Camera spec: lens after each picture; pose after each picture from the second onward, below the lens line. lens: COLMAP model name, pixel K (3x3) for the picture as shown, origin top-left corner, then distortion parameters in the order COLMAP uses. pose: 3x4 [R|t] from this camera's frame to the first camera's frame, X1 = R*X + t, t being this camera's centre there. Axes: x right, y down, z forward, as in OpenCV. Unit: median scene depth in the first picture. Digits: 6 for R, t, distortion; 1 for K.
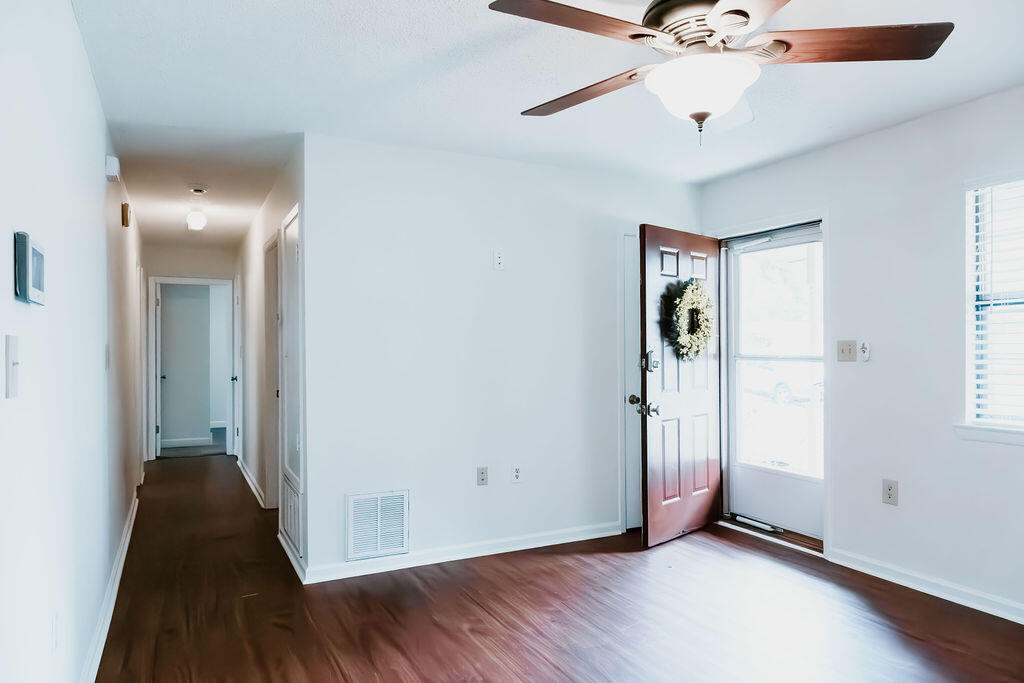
lens RADIAL K [[677.4, 0, 515.4], [0, 677.4, 343.1], [0, 0, 1]] dist [0.008071, -0.002458]
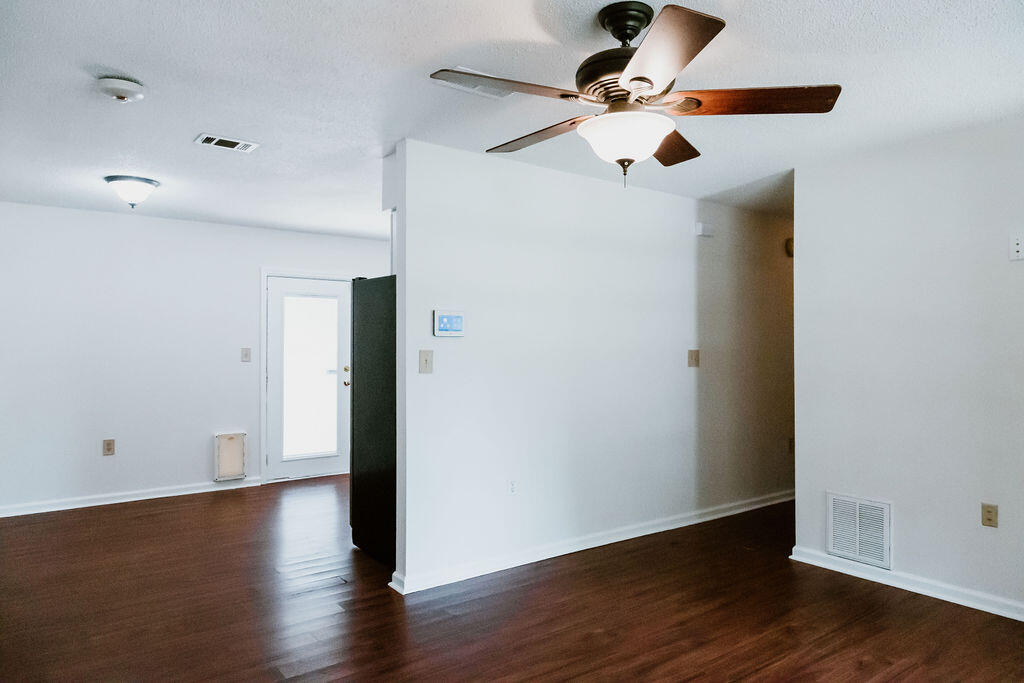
lens RADIAL K [[677.4, 0, 515.4], [0, 677.4, 343.1], [0, 0, 1]] dist [0.008071, -0.002458]
pose [[0.168588, 0.001457, -0.985686, 0.718610], [0.007113, 0.999971, 0.002694, -0.016963], [0.985661, -0.007465, 0.168573, 0.331081]]
